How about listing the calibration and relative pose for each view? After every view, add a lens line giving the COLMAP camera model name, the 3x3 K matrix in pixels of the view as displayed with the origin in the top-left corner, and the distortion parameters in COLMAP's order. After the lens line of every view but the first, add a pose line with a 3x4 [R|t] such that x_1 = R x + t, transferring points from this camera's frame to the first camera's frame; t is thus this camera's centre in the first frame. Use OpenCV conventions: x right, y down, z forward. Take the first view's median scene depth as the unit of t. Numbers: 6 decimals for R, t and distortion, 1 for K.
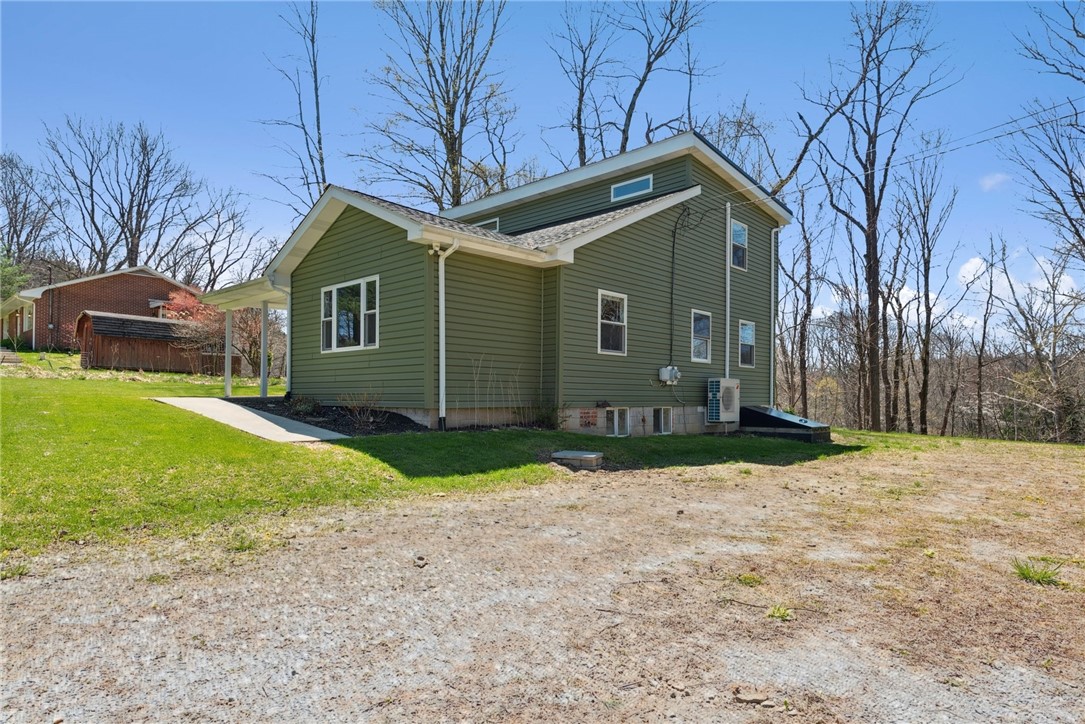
lens RADIAL K [[611.4, 0, 551.8], [0, 611.4, 382.2], [0, 0, 1]] dist [-0.001814, 0.000403]
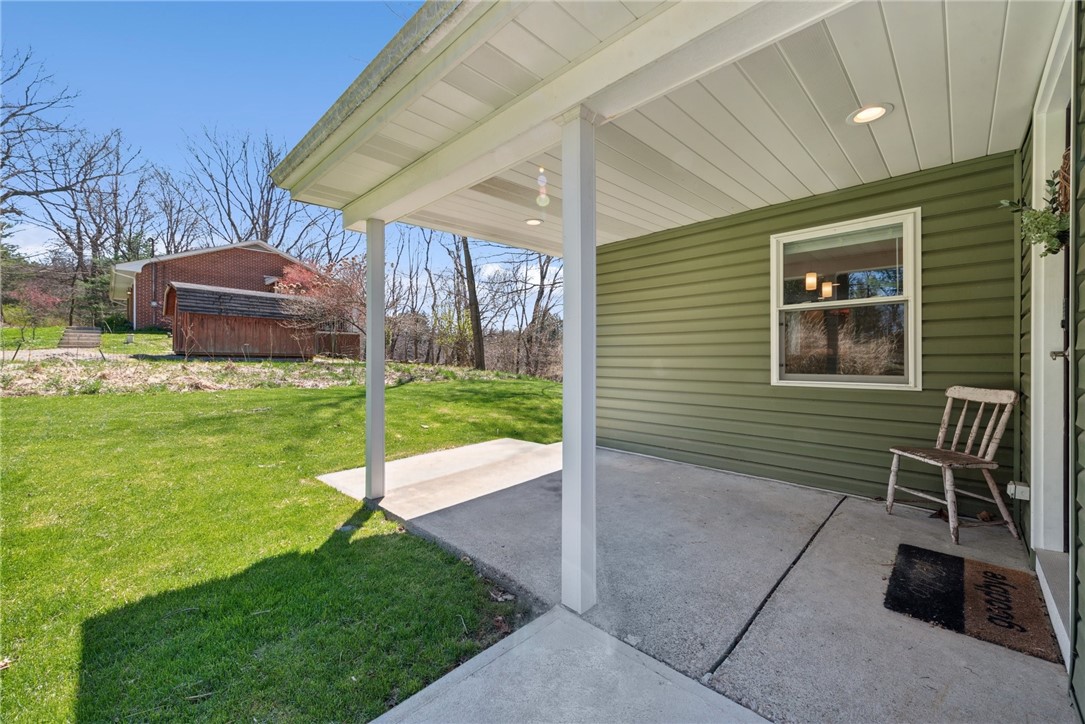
lens RADIAL K [[427.5, 0, 549.8], [0, 427.5, 358.1], [0, 0, 1]] dist [0.006349, -0.000391]
pose [[0.999315, -0.002413, -0.036941, -0.210027], [0.003404, 0.999635, 0.026799, -0.026195], [0.036862, -0.026906, 0.998958, 0.382250]]
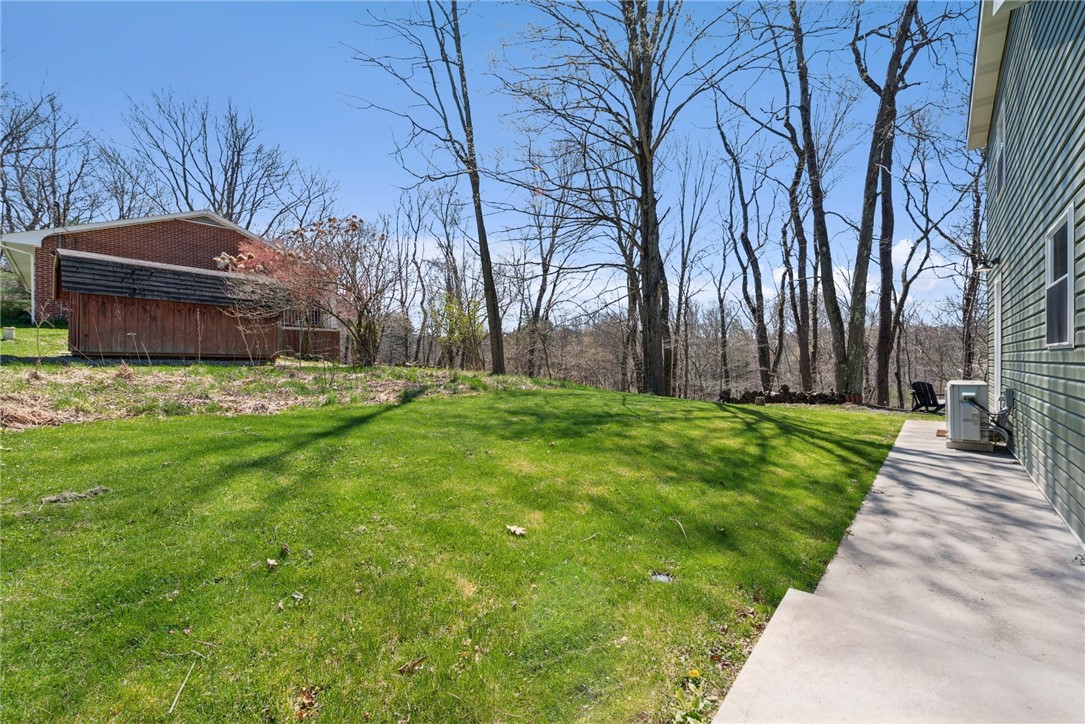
lens RADIAL K [[427.5, 0, 553.3], [0, 427.5, 364.4], [0, 0, 1]] dist [0.006349, -0.000391]
pose [[0.999951, -0.006023, 0.007872, -0.274129], [0.005720, 0.999267, 0.037857, -0.022251], [-0.008094, -0.037811, 0.999252, 0.512022]]
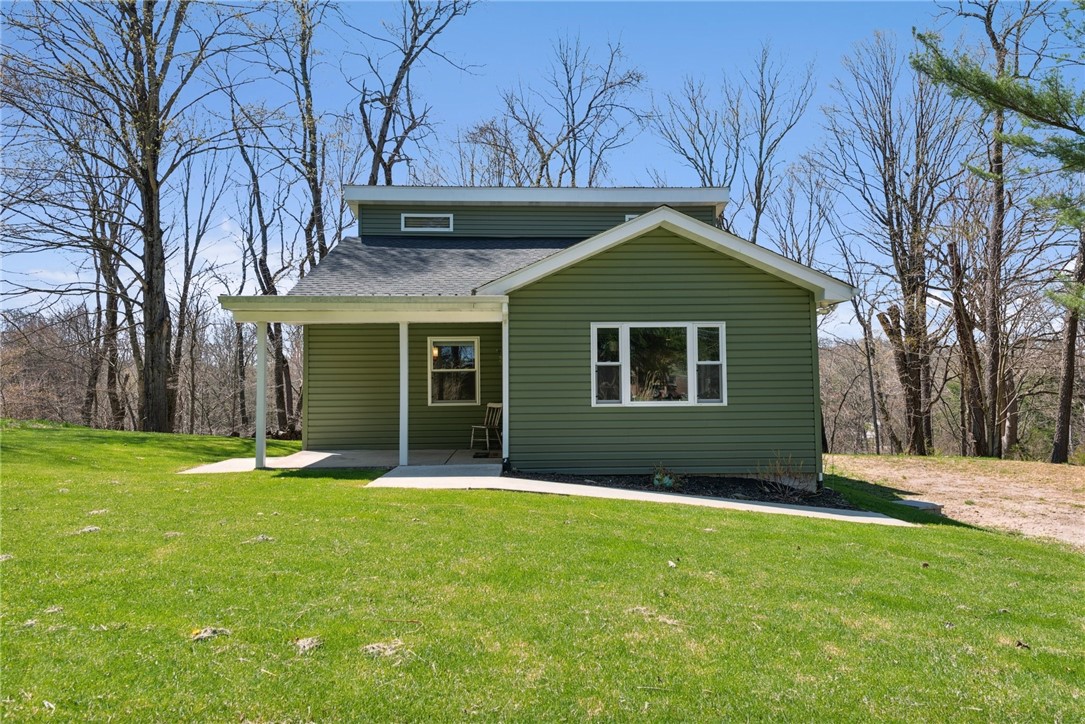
lens RADIAL K [[719.9, 0, 534.3], [0, 719.9, 364.5], [0, 0, 1]] dist [0.028696, -0.001909]
pose [[0.724059, 0.026987, 0.689210, -0.402856], [-0.008185, 0.999500, -0.030538, -0.027400], [-0.689690, 0.016470, 0.723918, 0.148794]]
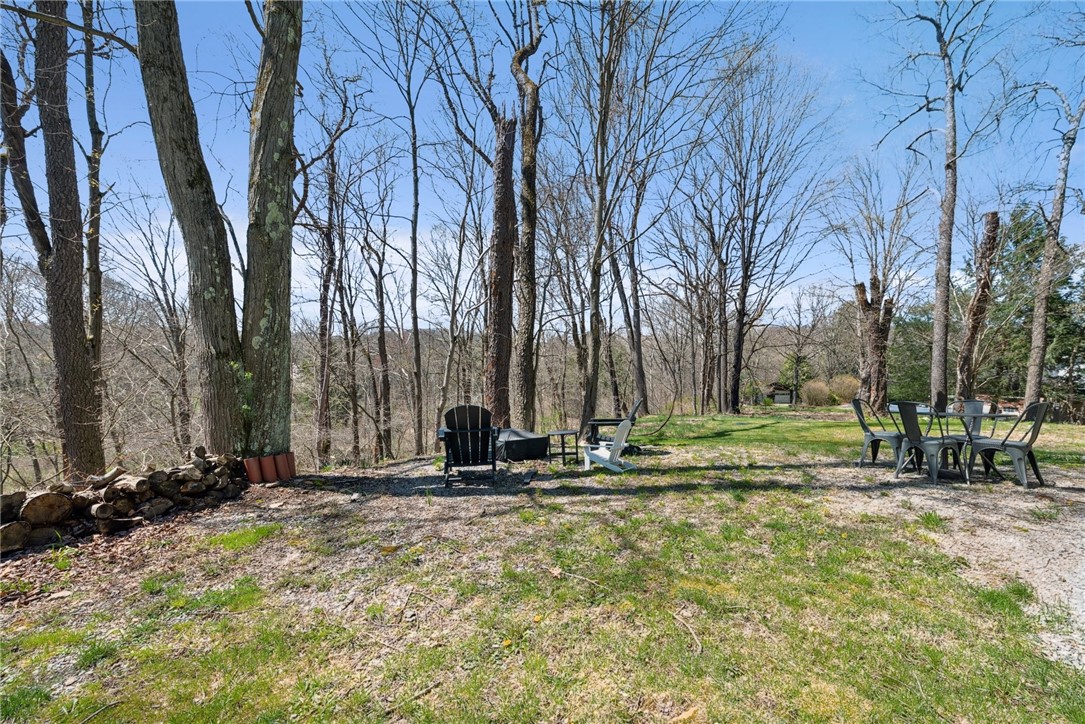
lens RADIAL K [[427.5, 0, 544.7], [0, 427.5, 366.4], [0, 0, 1]] dist [0.006349, -0.000391]
pose [[0.208619, -0.008409, 0.977961, -0.053935], [-0.002138, 0.999957, 0.009054, -0.000768], [-0.977995, -0.003979, 0.208592, 0.876587]]
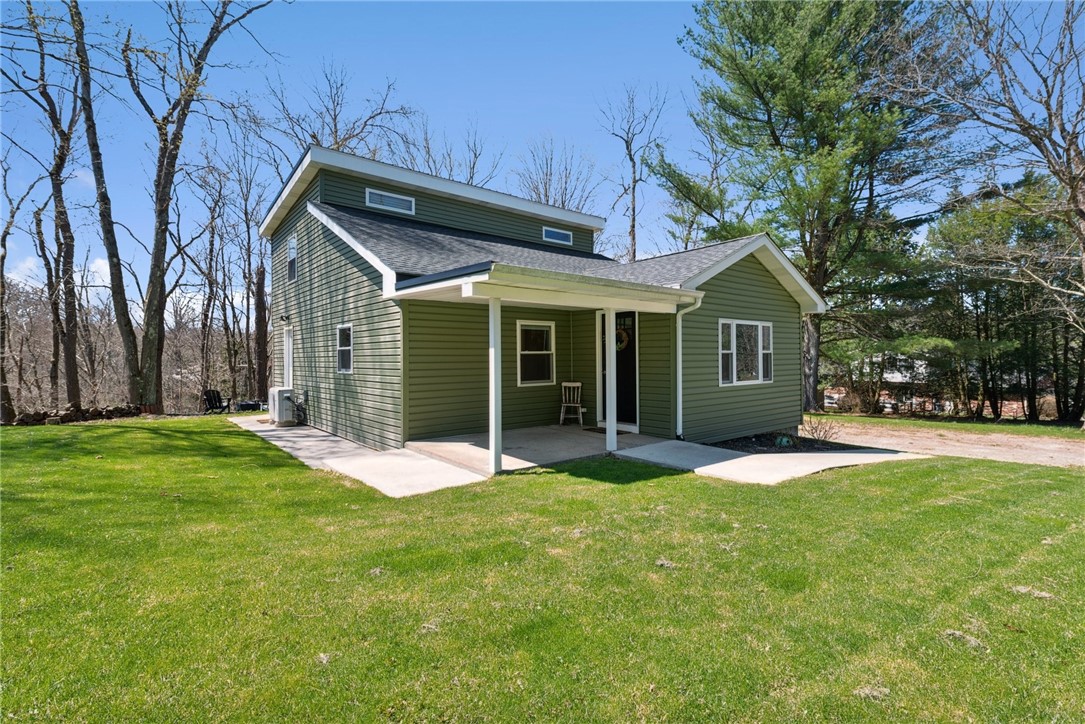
lens RADIAL K [[501.0, 0, 545.1], [0, 501.0, 355.3], [0, 0, 1]] dist [-0.010052, 0.000075]
pose [[0.143167, 0.002023, 0.989697, -0.454565], [-0.014793, 0.999891, 0.000096, -0.035057], [-0.989588, -0.014654, 0.143181, 0.441282]]
